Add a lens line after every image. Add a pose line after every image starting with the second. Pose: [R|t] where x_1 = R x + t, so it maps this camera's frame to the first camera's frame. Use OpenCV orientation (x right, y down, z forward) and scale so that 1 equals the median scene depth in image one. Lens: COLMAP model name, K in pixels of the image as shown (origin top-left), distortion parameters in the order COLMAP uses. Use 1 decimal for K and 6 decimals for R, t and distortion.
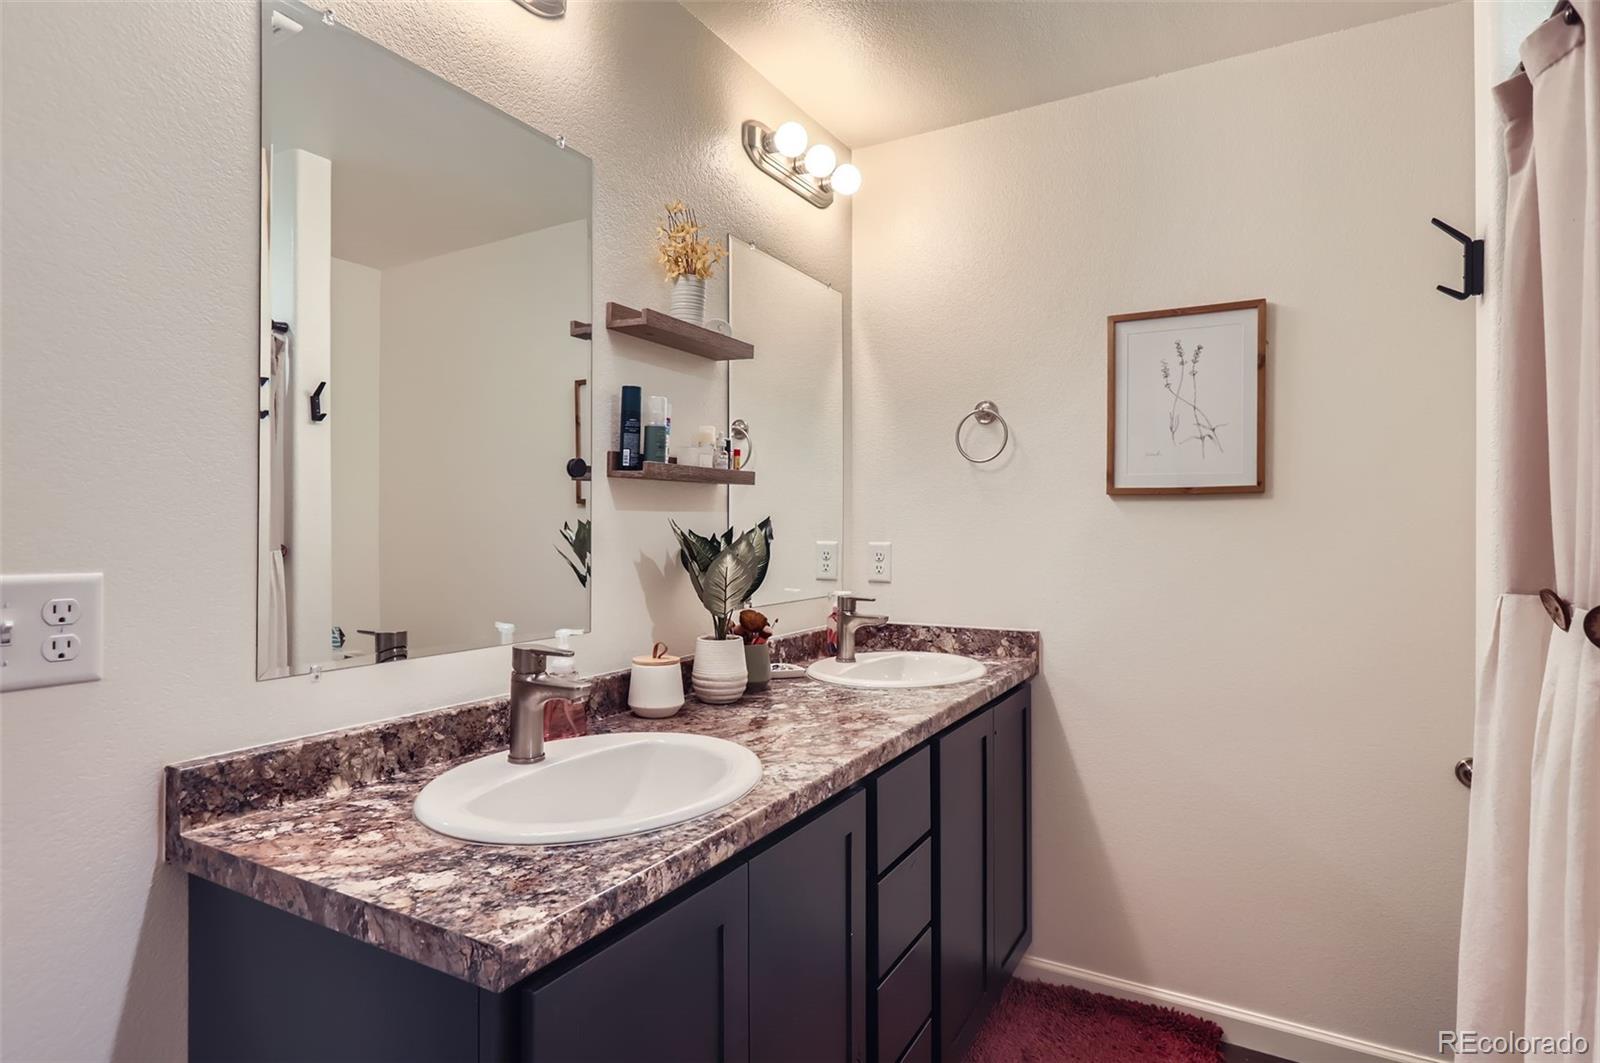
lens RADIAL K [[849.5, 0, 799.1], [0, 849.5, 514.1], [0, 0, 1]] dist [-0.004134, 0.000471]
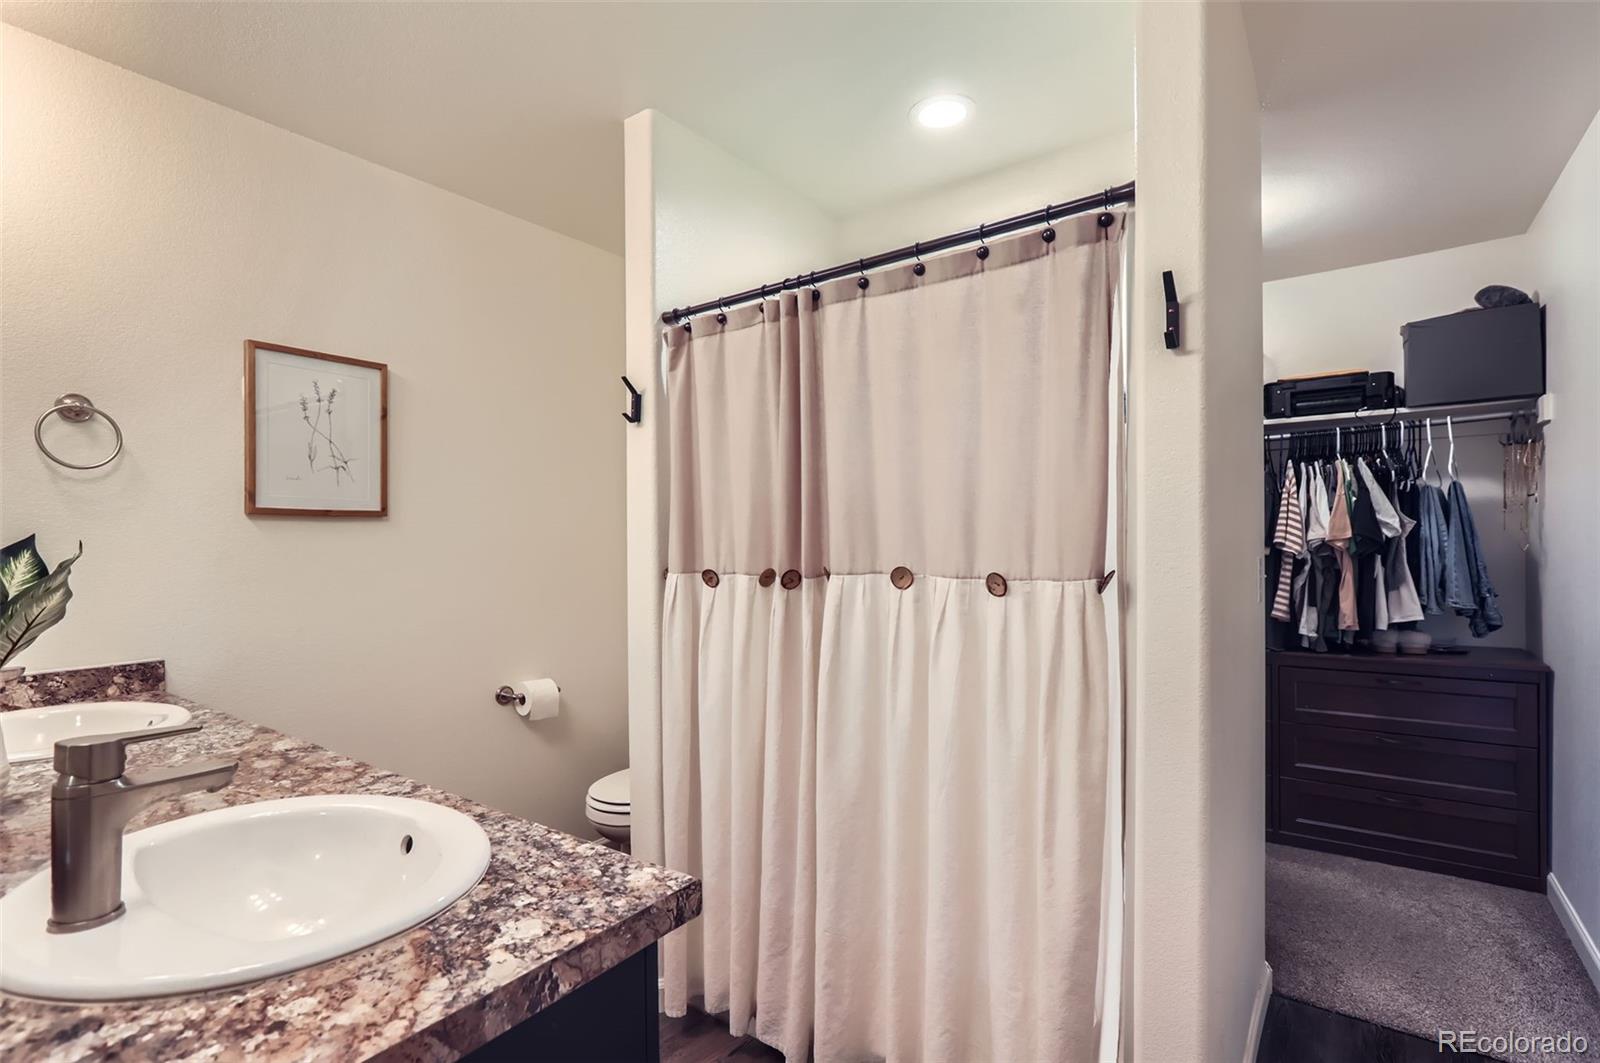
lens RADIAL K [[748.8, 0, 799.7], [0, 748.8, 541.1], [0, 0, 1]] dist [-0.010281, 0.004911]
pose [[0.110295, -0.007358, 0.993872, -1.092254], [-0.005860, 0.999950, 0.008053, -0.001615], [-0.993882, -0.006712, 0.110247, 0.554670]]
